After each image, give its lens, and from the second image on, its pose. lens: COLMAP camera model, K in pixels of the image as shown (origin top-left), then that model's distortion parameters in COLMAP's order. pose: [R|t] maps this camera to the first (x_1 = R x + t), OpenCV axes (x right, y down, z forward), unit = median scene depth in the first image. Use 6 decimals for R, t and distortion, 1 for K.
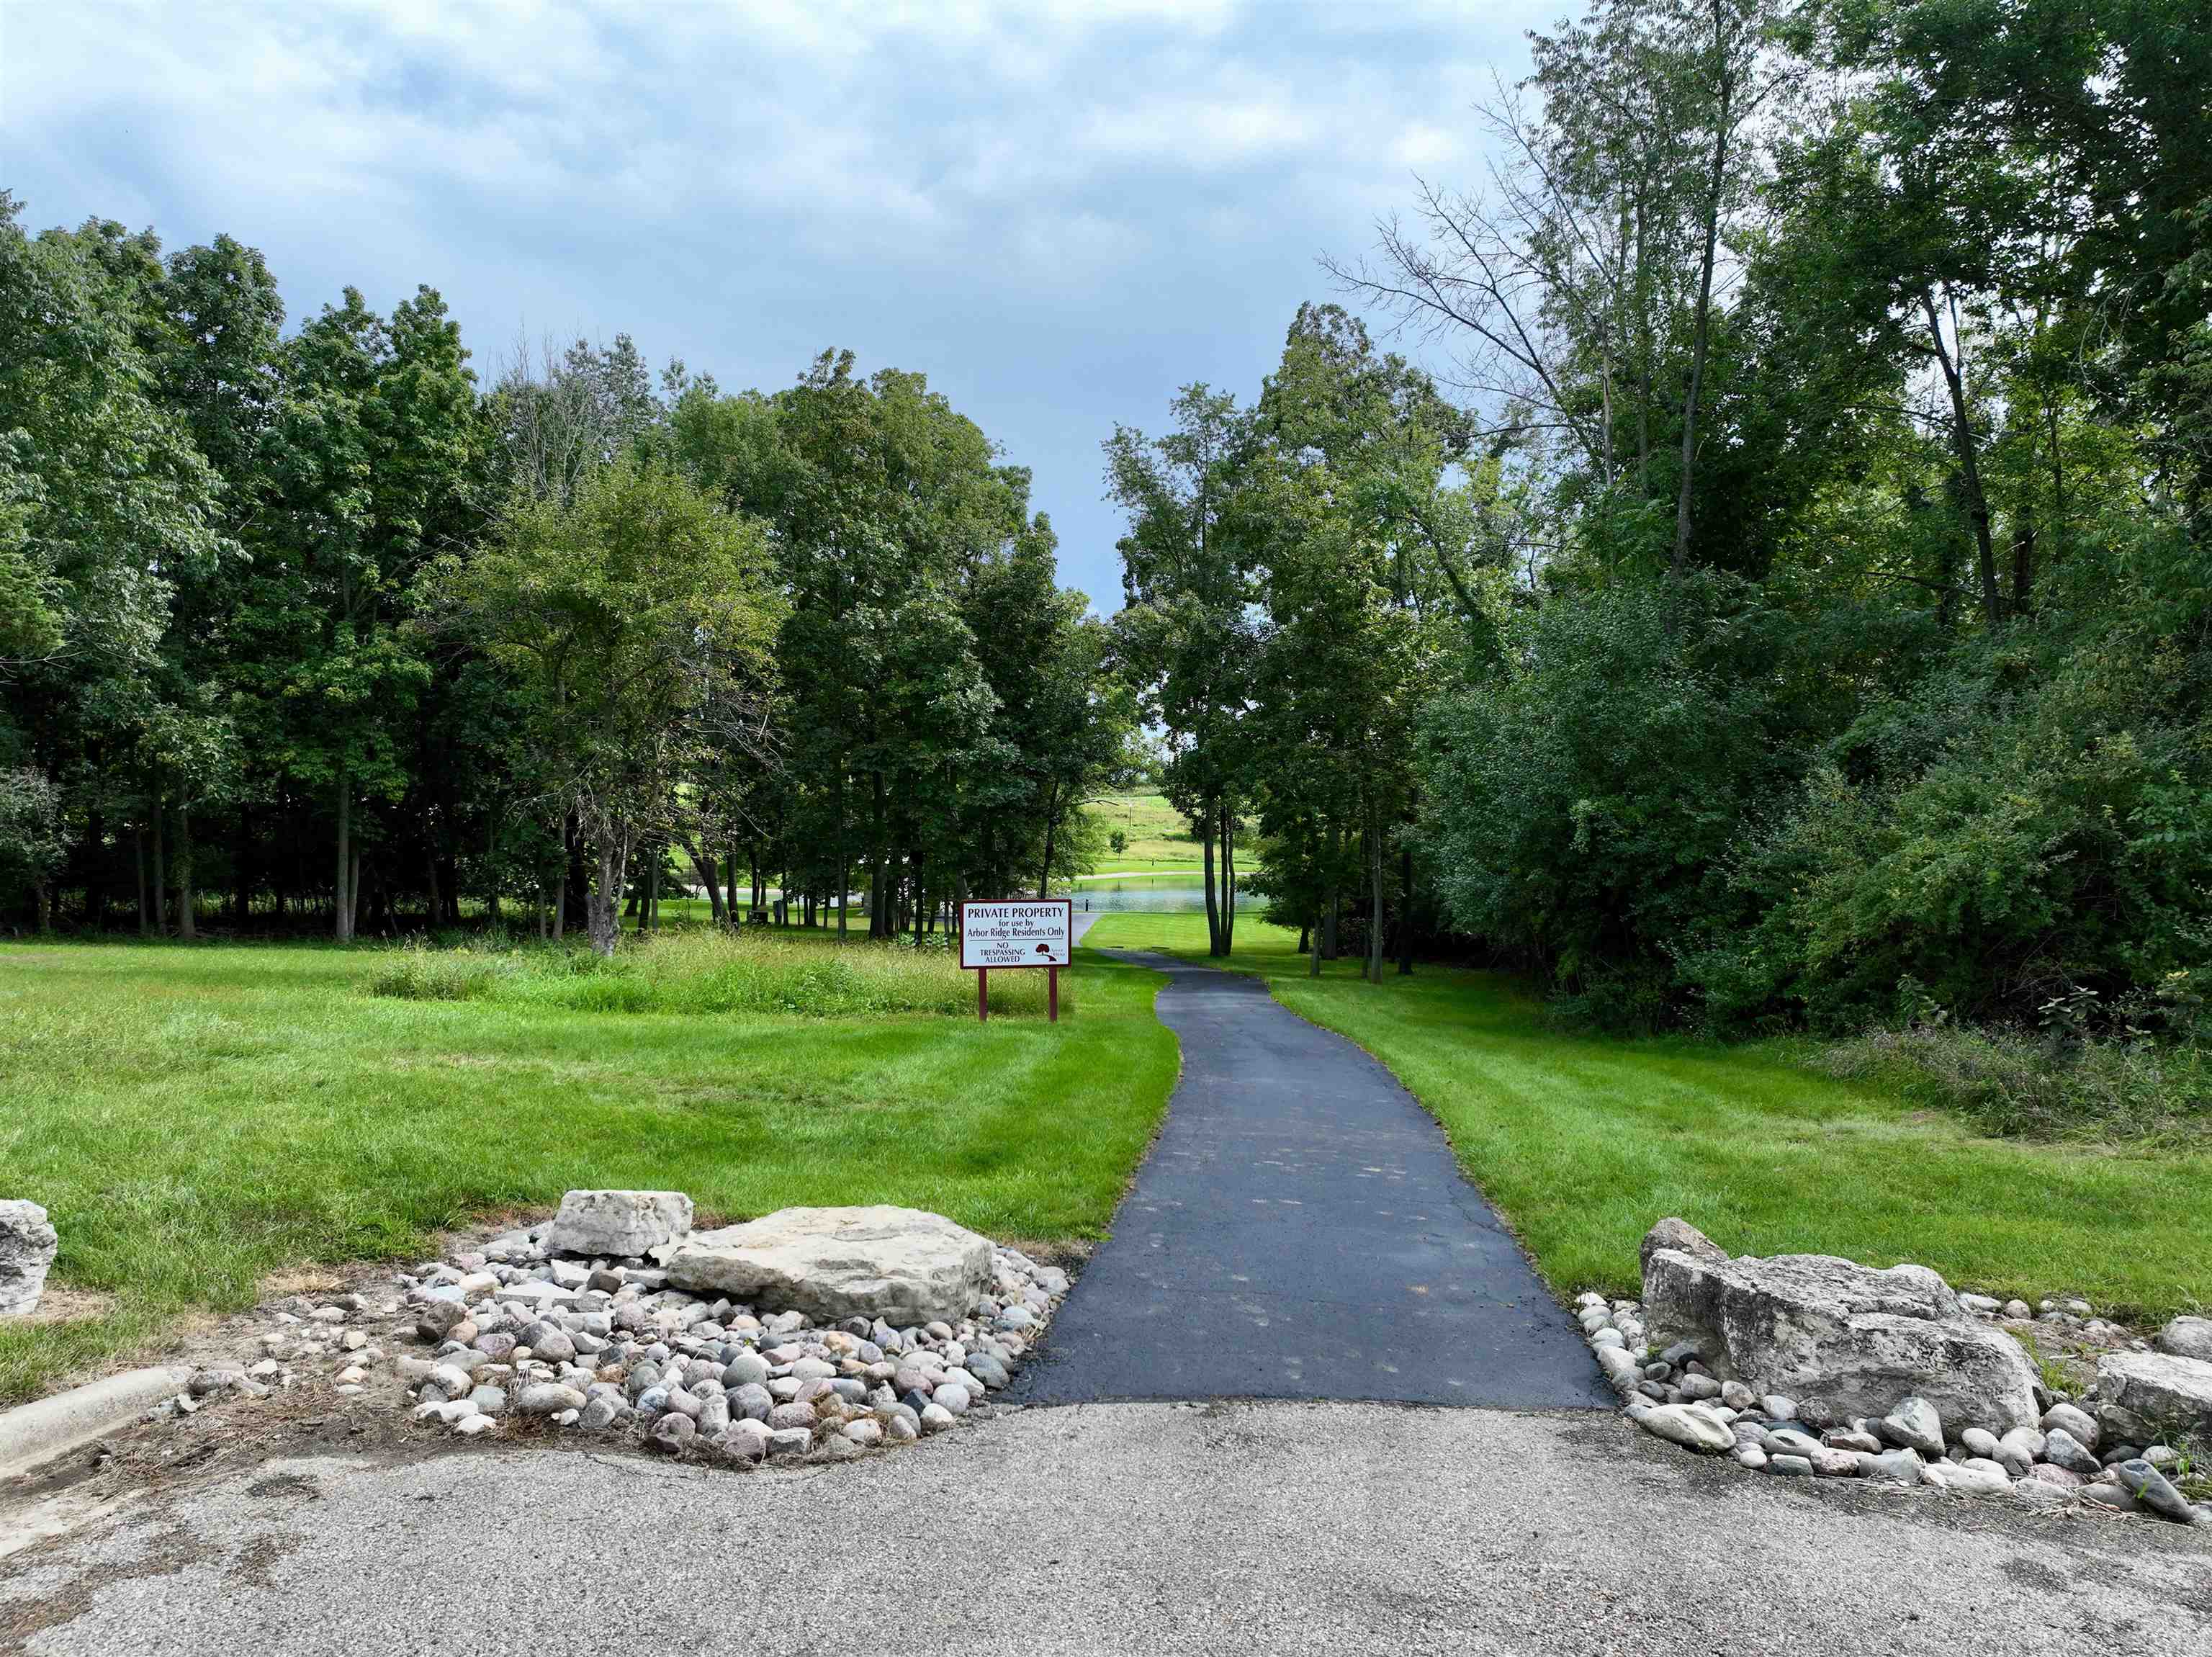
lens RADIAL K [[1536.5, 0, 1106.0], [0, 1536.5, 828.5], [0, 0, 1]] dist [0.002268, -0.003009]
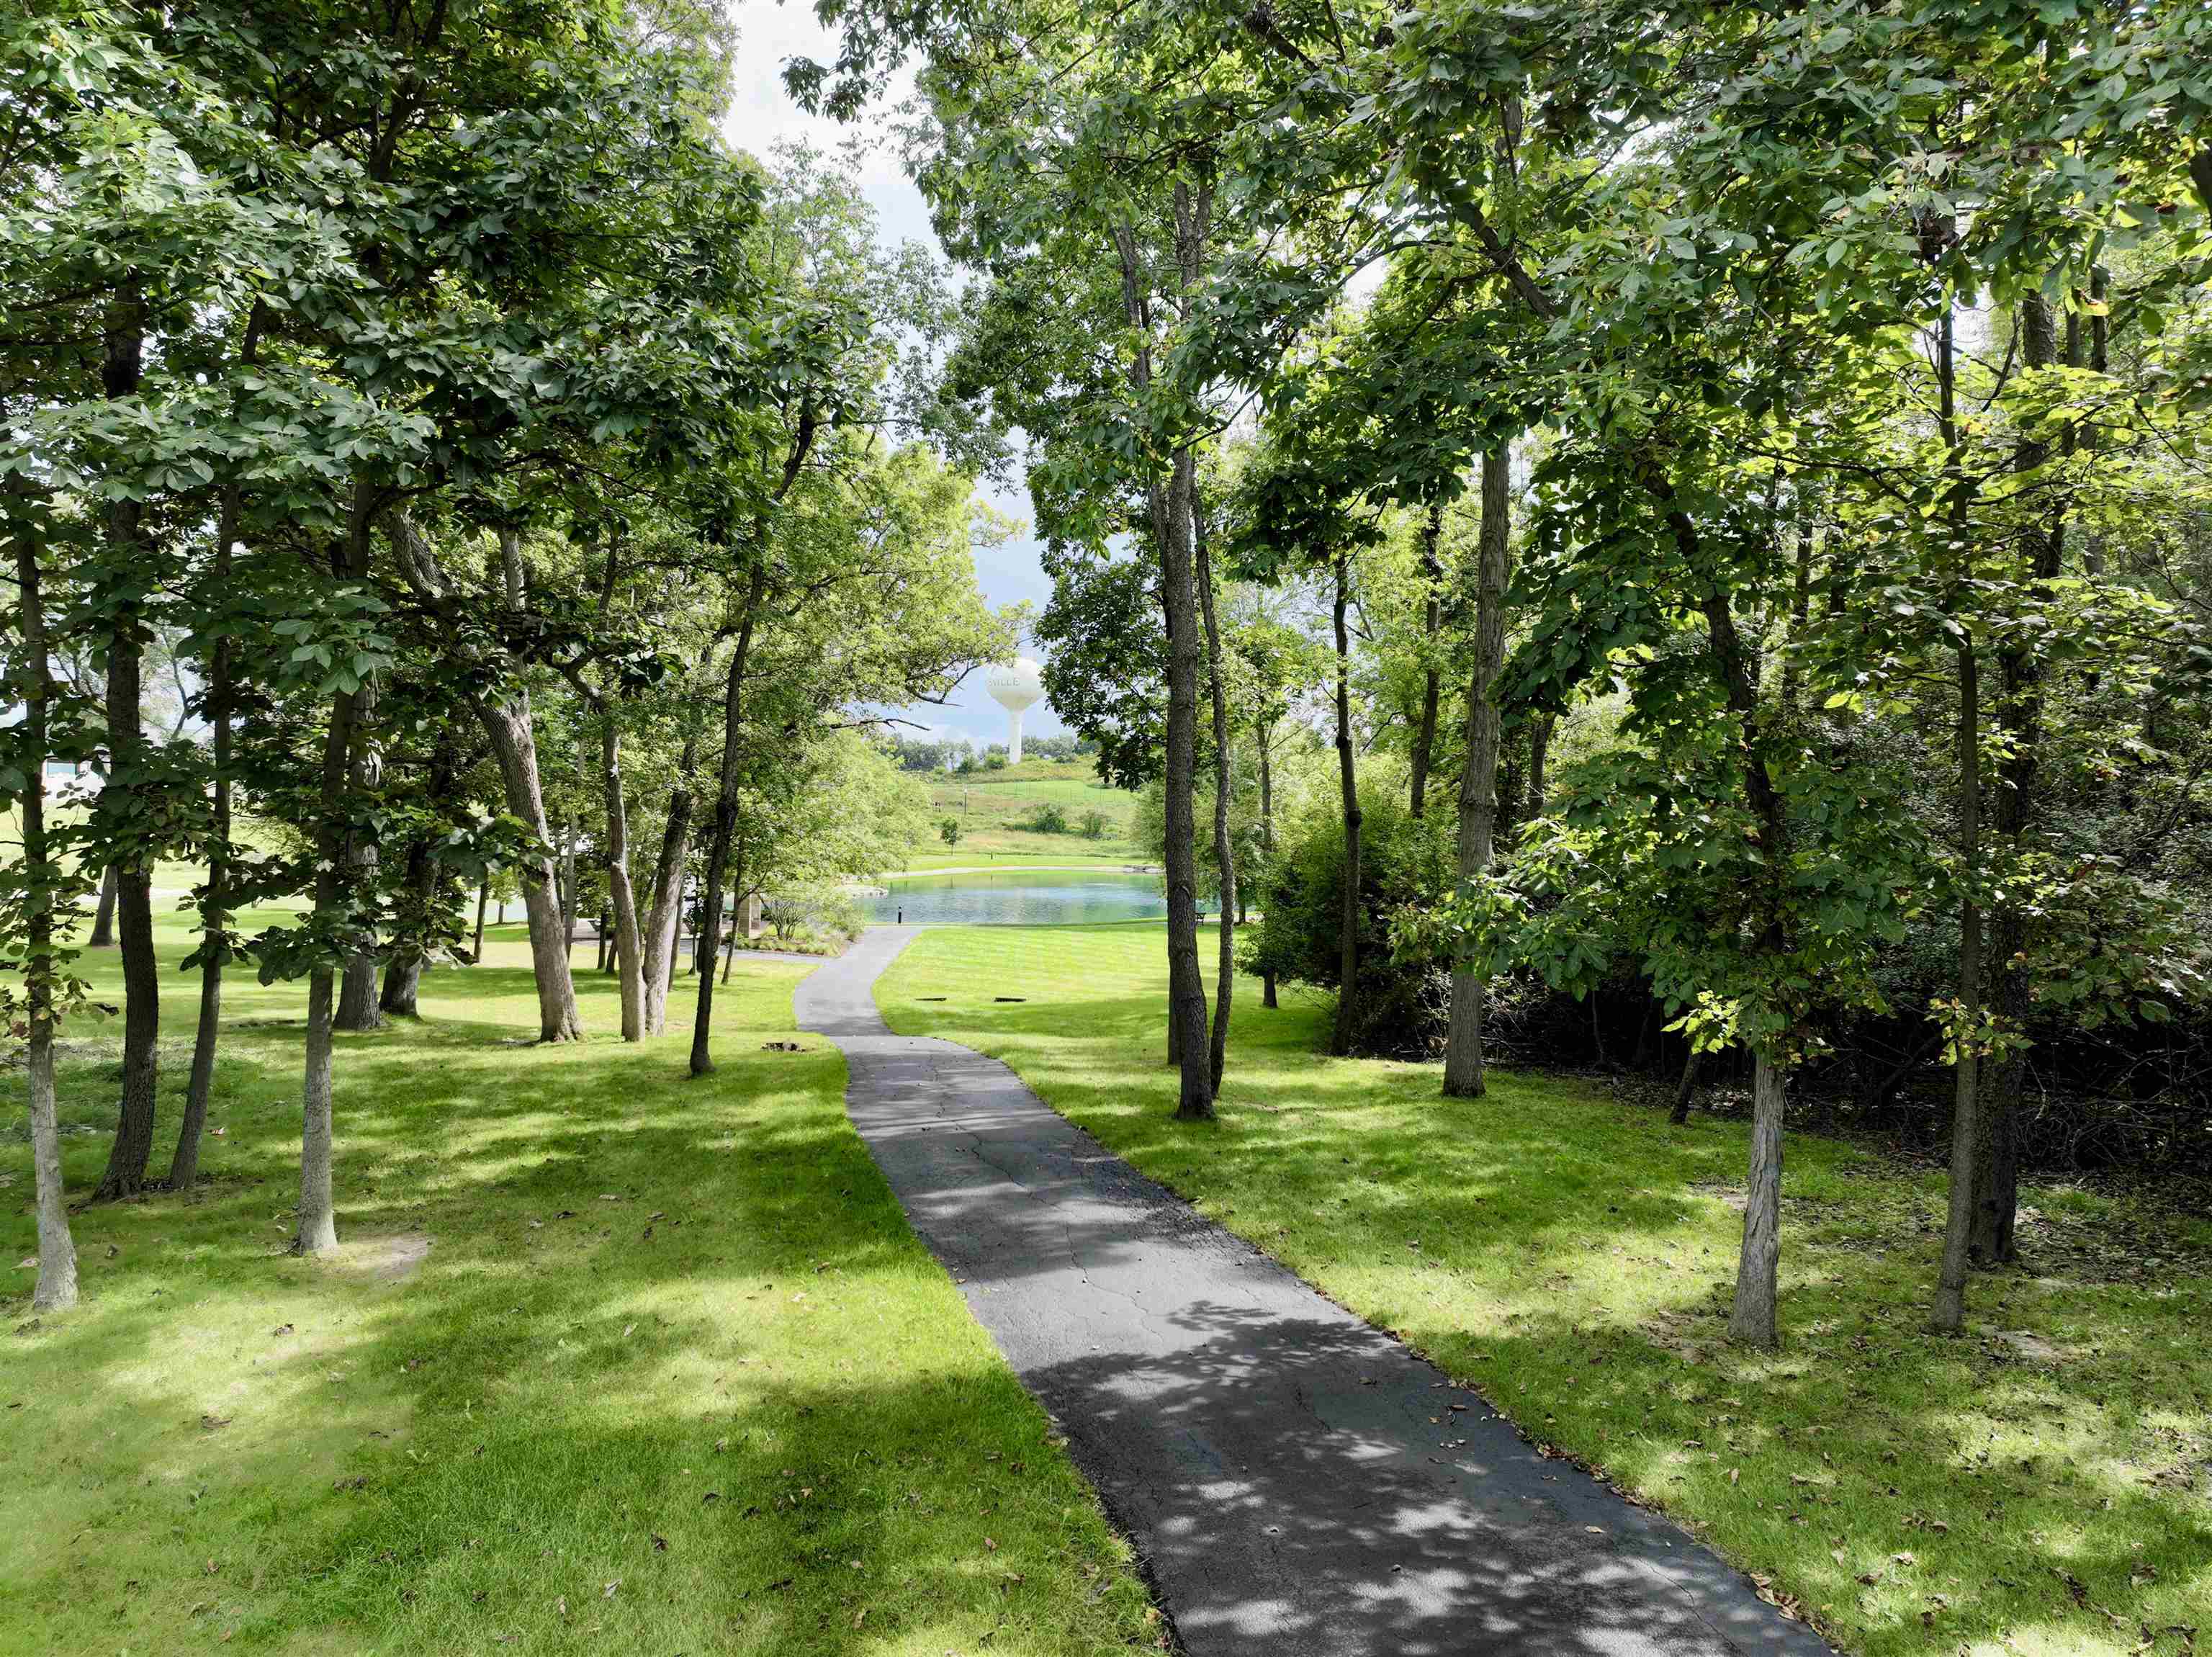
lens RADIAL K [[1536.5, 0, 1106.0], [0, 1536.5, 828.5], [0, 0, 1]] dist [0.002268, -0.003009]
pose [[0.994407, 0.001119, 0.105607, 0.018573], [-0.001471, 0.999994, 0.003258, 0.017342], [-0.105603, -0.003395, 0.994403, 0.699620]]
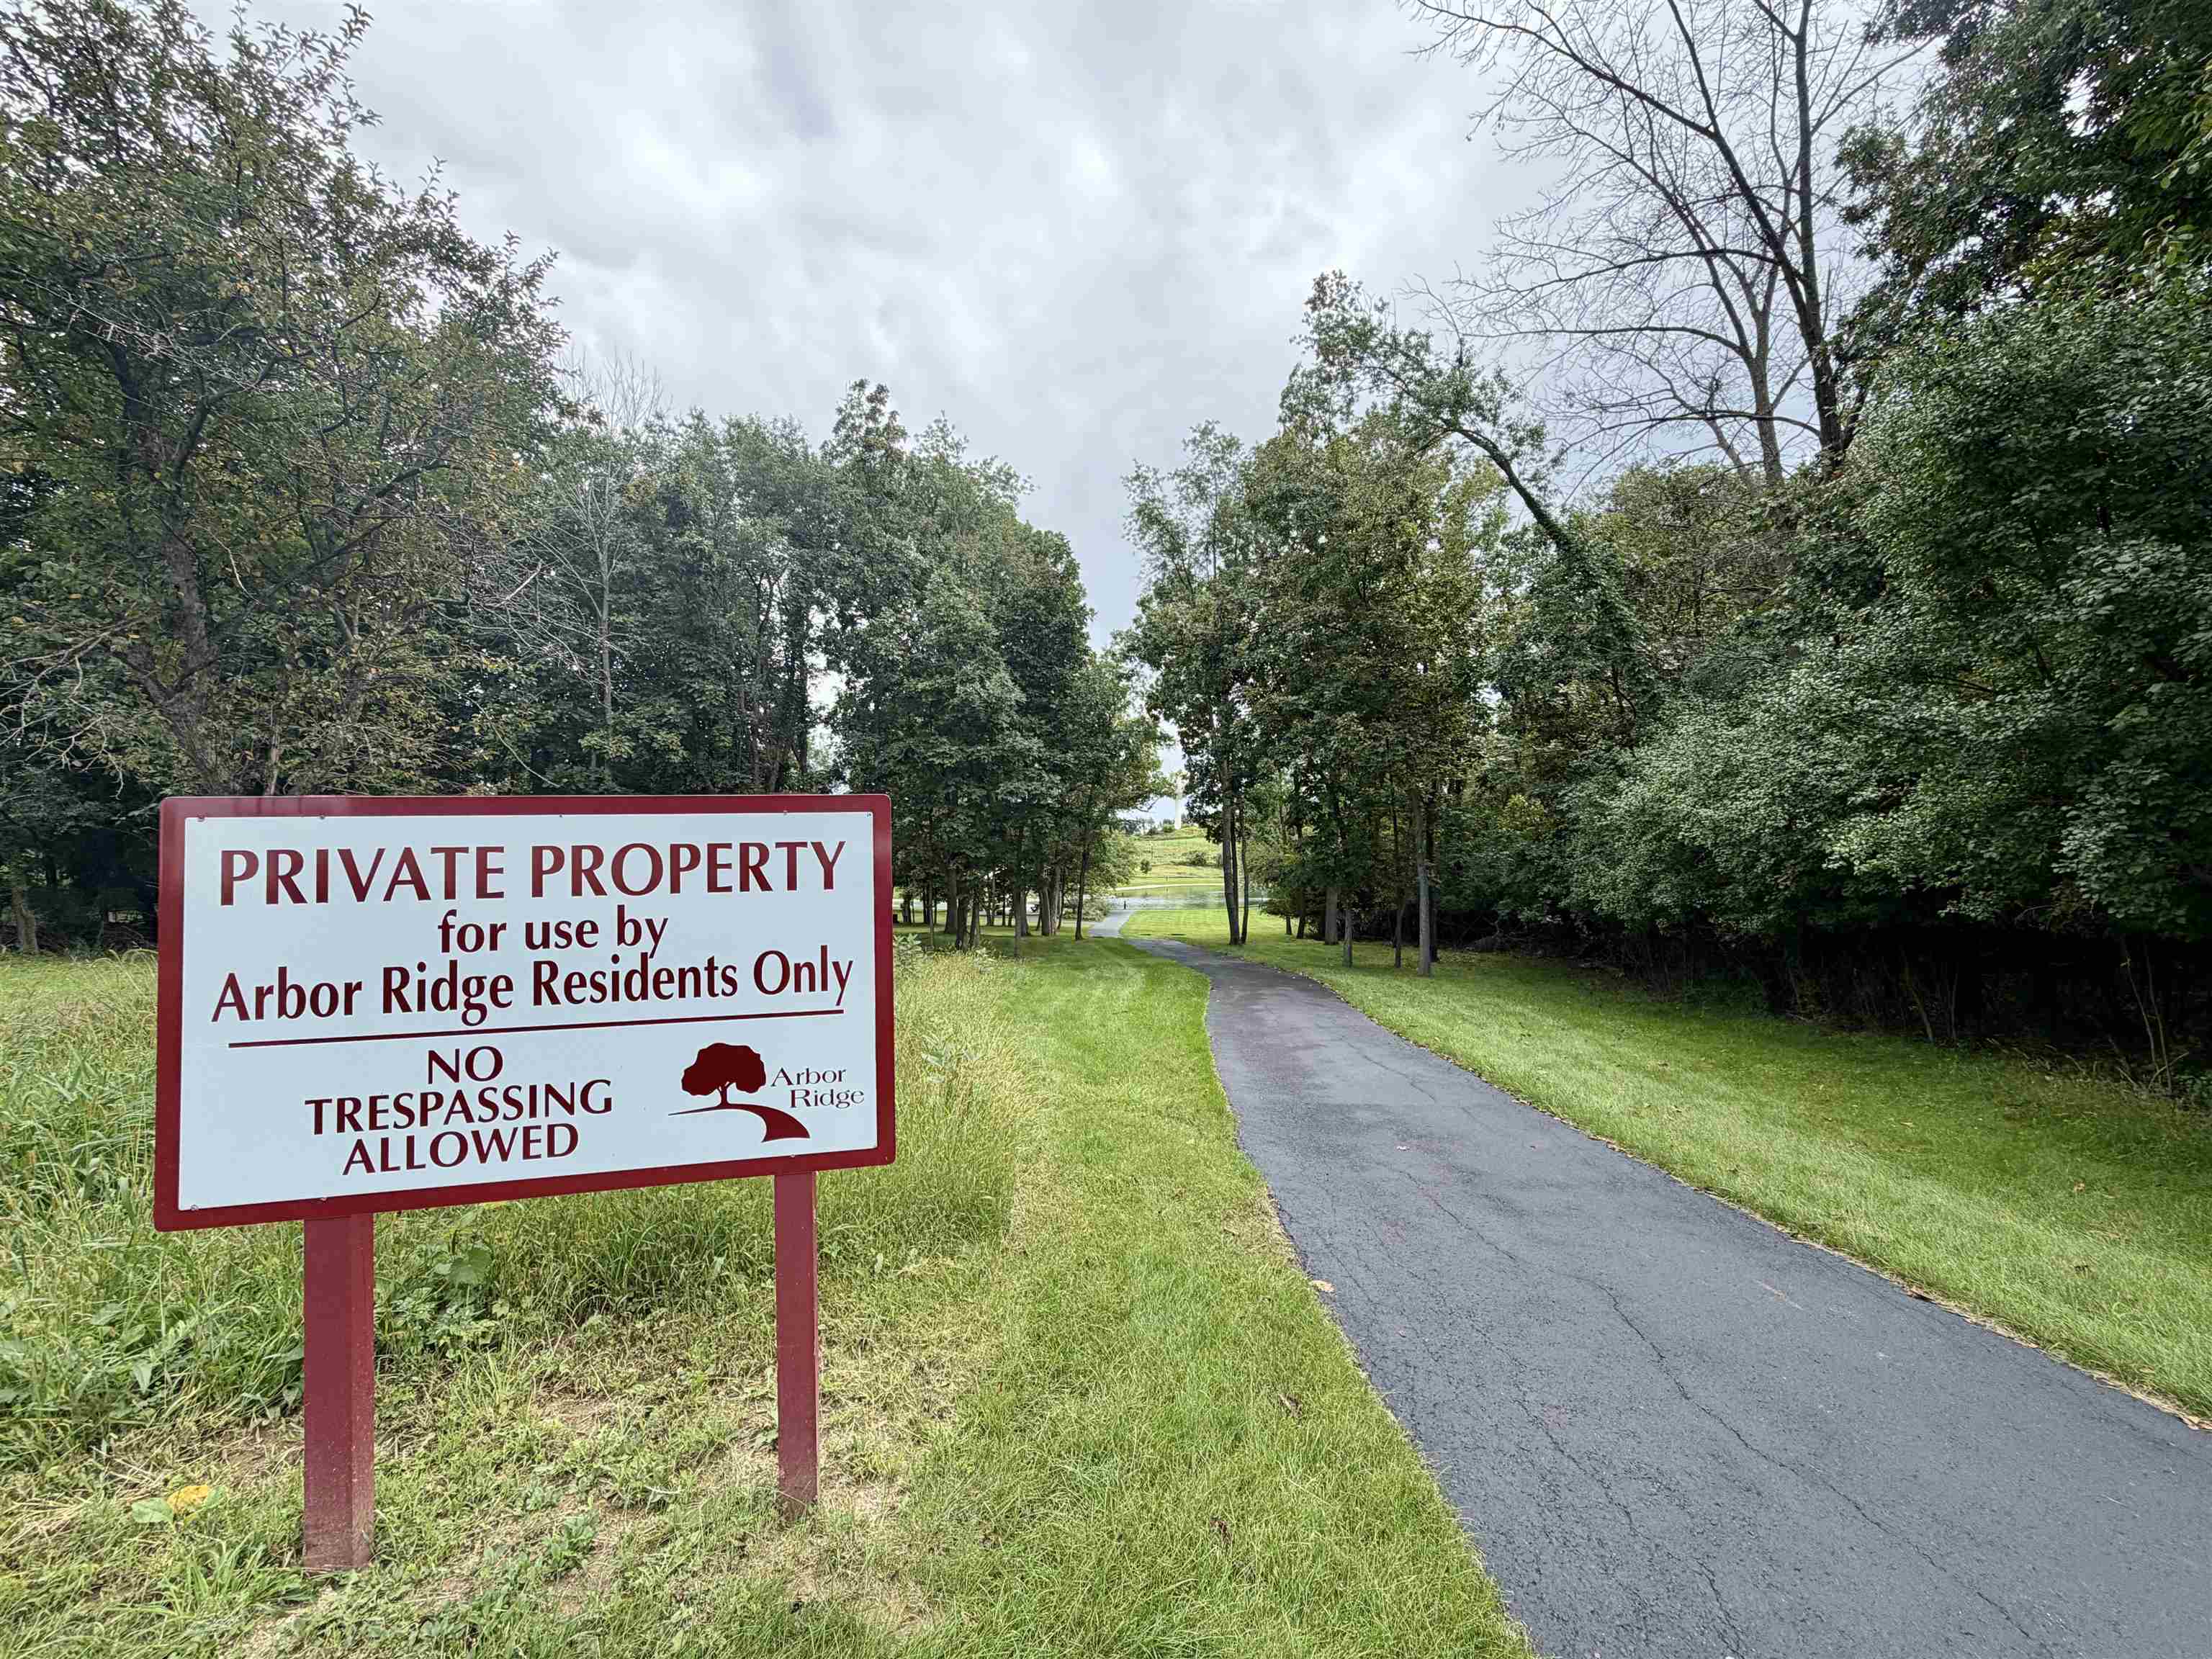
lens RADIAL K [[869.5, 0, 1101.0], [0, 869.5, 856.7], [0, 0, 1]] dist [0.000290, 0.000011]
pose [[0.998784, -0.023980, -0.043079, 0.002880], [0.023642, 0.999686, -0.008339, 0.023085], [0.043266, 0.007310, 0.999037, 0.376098]]
